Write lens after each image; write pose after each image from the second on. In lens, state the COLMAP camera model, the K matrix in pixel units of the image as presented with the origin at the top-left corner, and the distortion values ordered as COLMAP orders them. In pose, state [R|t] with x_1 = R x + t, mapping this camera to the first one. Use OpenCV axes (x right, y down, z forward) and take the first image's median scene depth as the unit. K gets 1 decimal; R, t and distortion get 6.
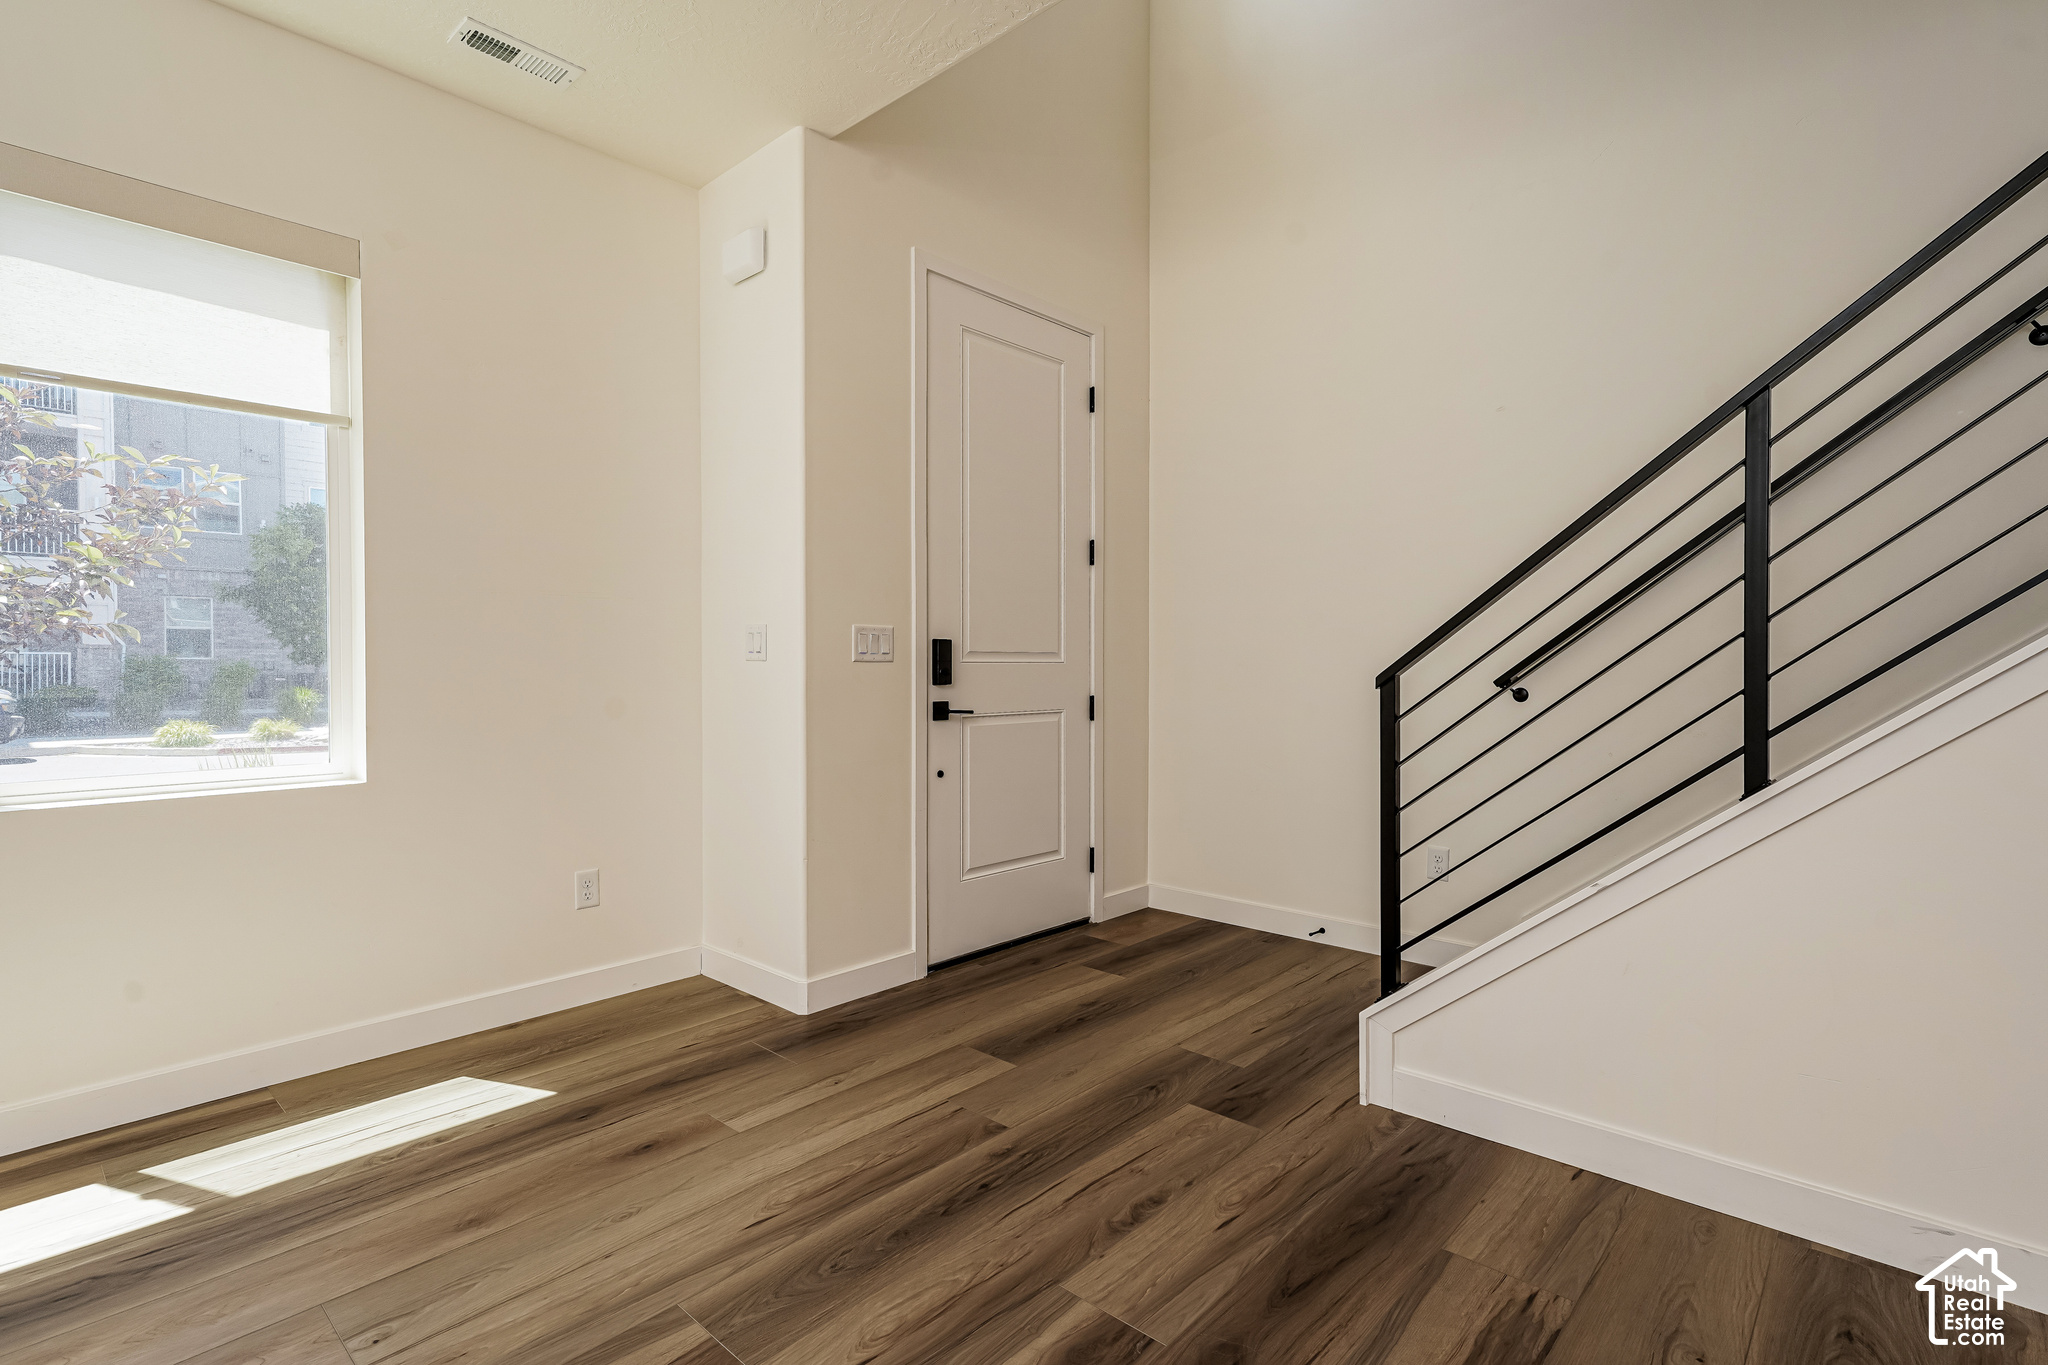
lens RADIAL K [[992.1, 0, 1021.3], [0, 992.1, 677.7], [0, 0, 1]] dist [0.001515, 0.003831]
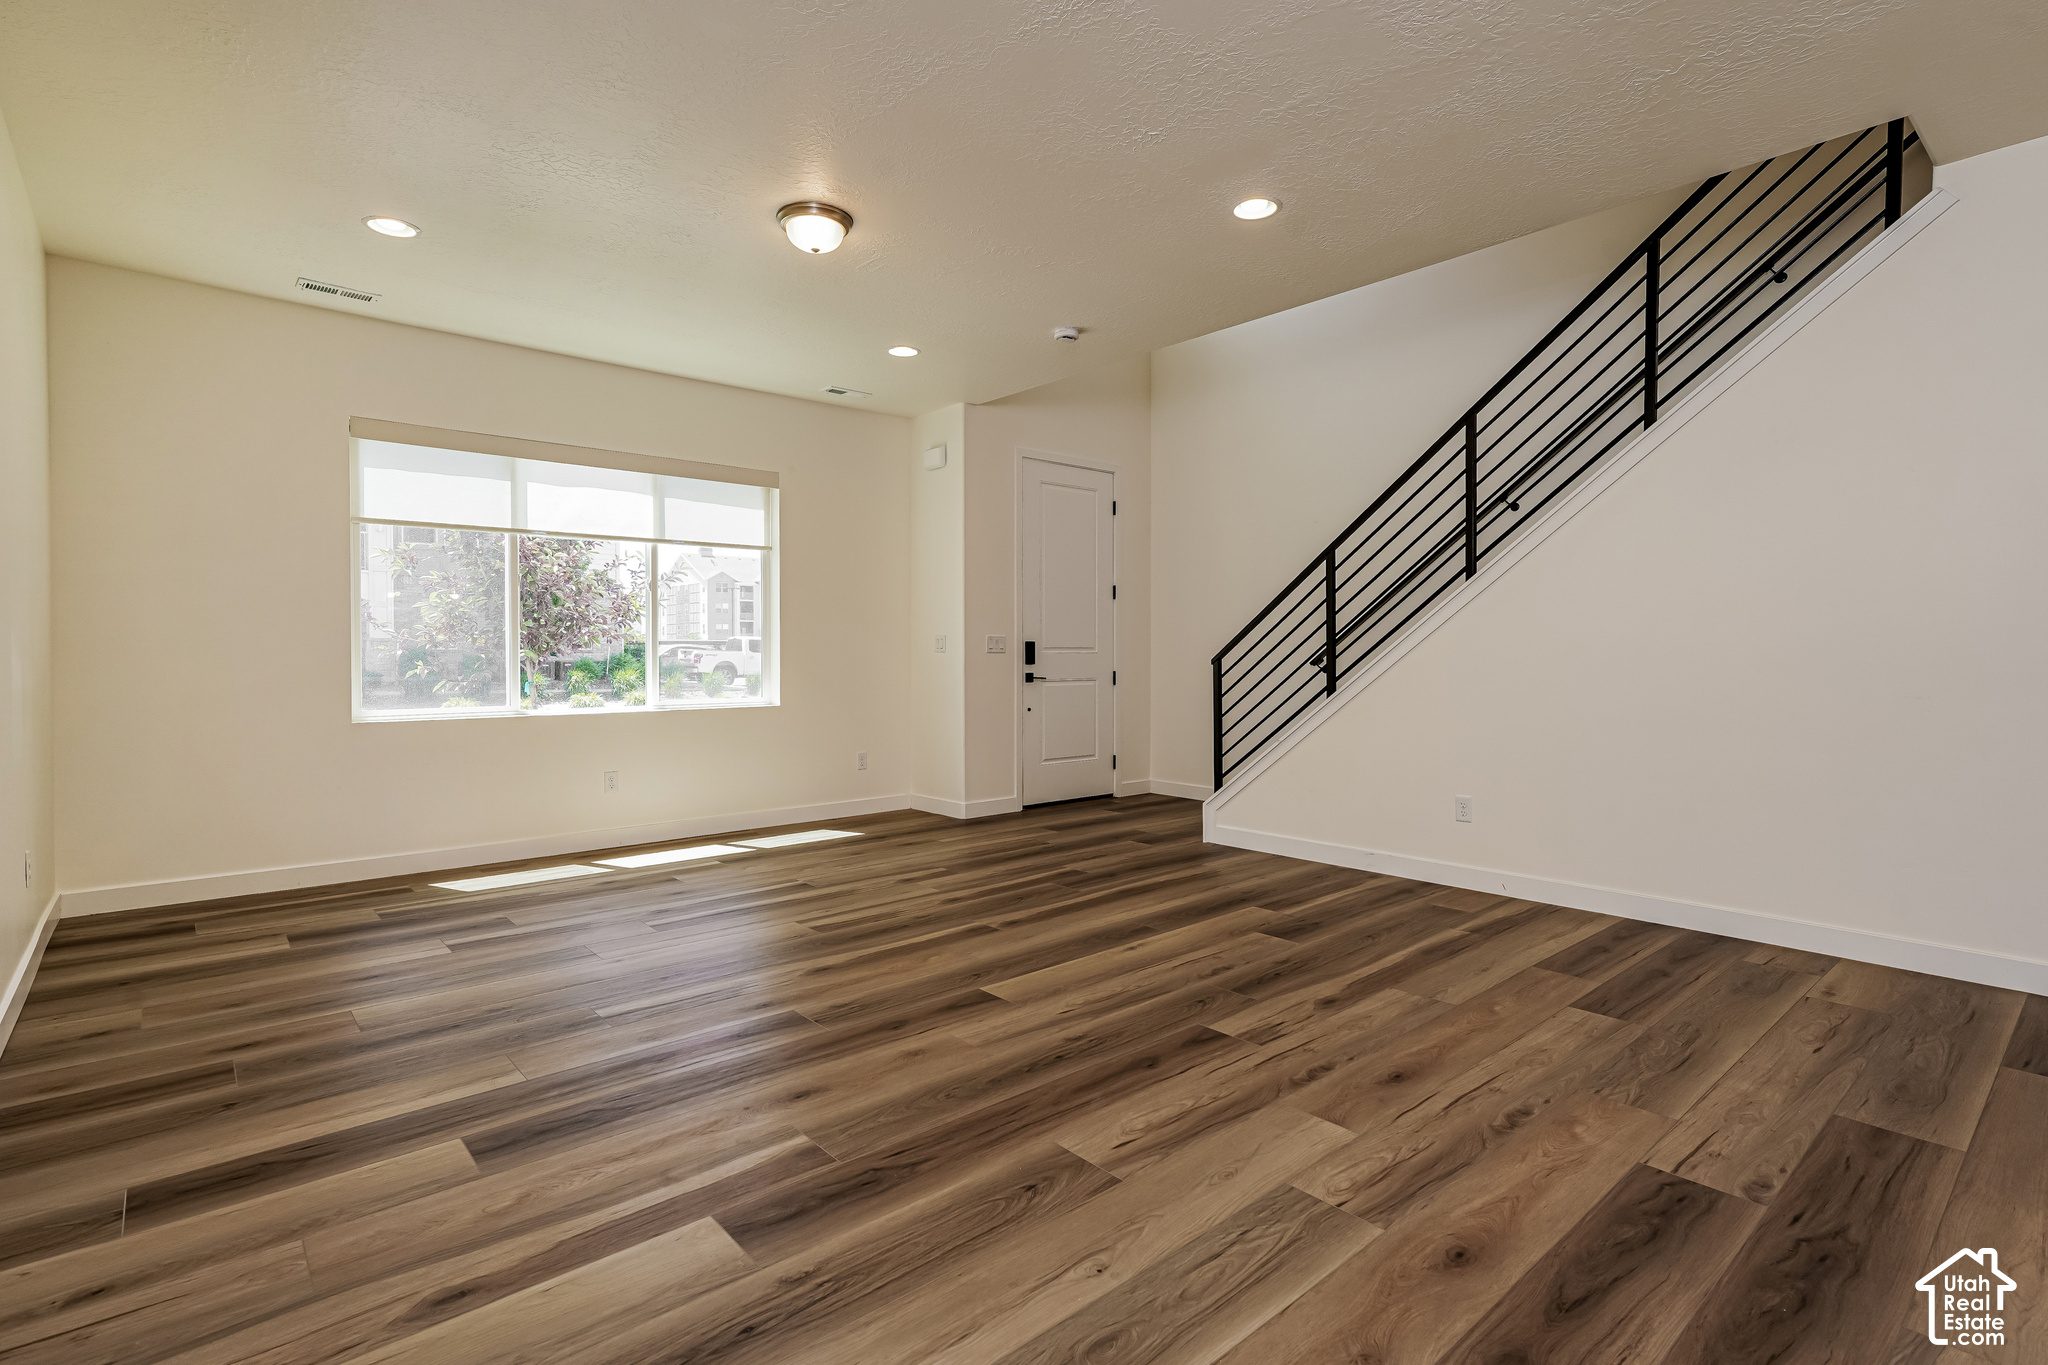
lens RADIAL K [[992.1, 0, 1010.6], [0, 992.1, 694.9], [0, 0, 1]] dist [0.001515, 0.003831]
pose [[0.992395, 0.004792, -0.123001, 0.158143], [-0.001278, 0.999589, 0.028635, 0.014516], [0.123088, -0.028260, 0.991993, -1.224780]]
